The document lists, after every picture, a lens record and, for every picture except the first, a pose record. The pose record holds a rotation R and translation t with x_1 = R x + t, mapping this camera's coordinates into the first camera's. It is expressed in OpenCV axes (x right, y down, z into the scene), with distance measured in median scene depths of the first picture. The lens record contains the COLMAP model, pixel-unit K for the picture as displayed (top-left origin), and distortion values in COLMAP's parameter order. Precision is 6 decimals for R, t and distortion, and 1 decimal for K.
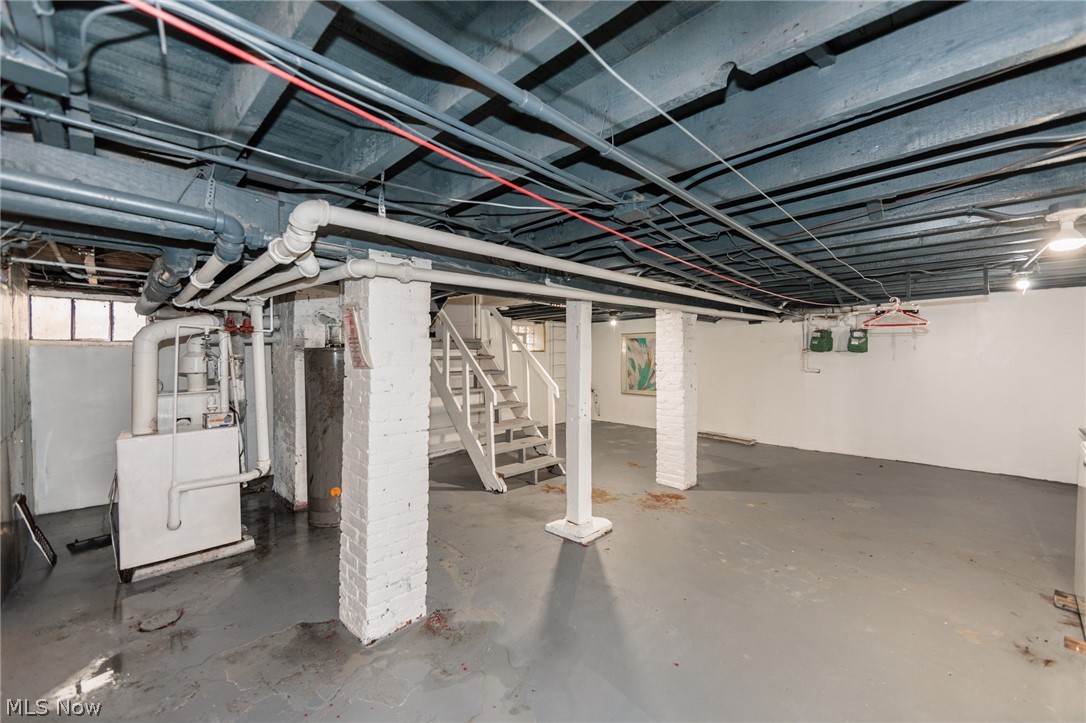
lens RADIAL K [[425.5, 0, 540.6], [0, 425.5, 357.9], [0, 0, 1]] dist [-0.004475, 0.000538]
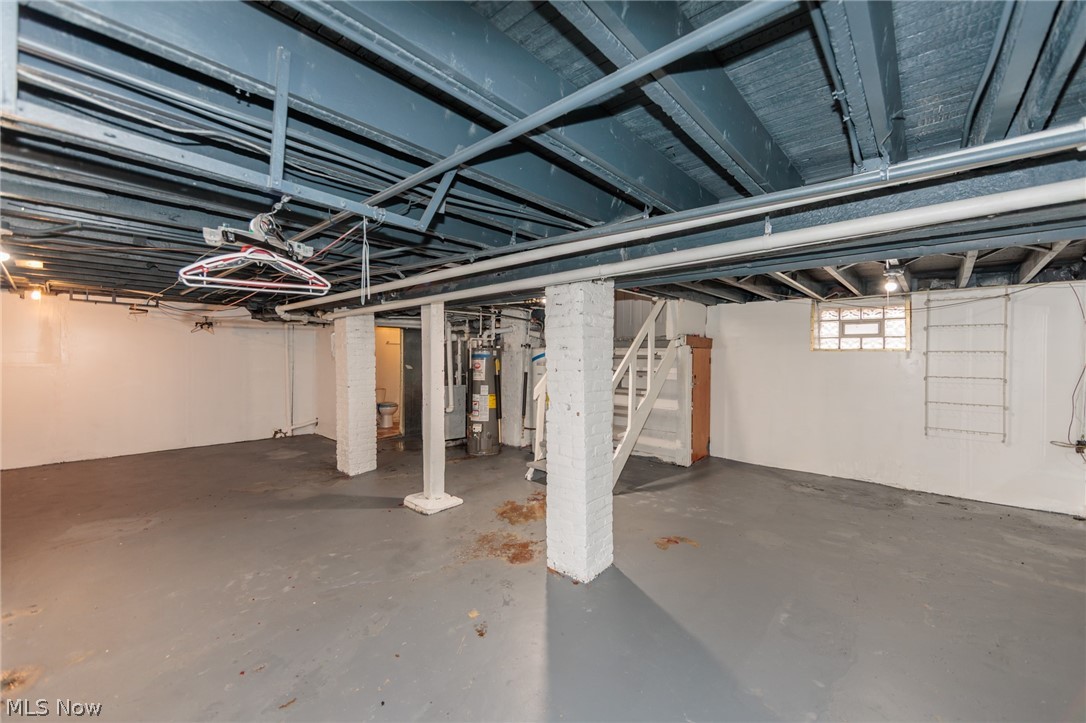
lens RADIAL K [[425.5, 0, 538.8], [0, 425.5, 357.4], [0, 0, 1]] dist [-0.004475, 0.000538]
pose [[0.032867, 0.010819, -0.999401, 1.192391], [-0.010307, 0.999892, 0.010486, -0.006653], [0.999407, 0.009956, 0.032975, 1.193148]]
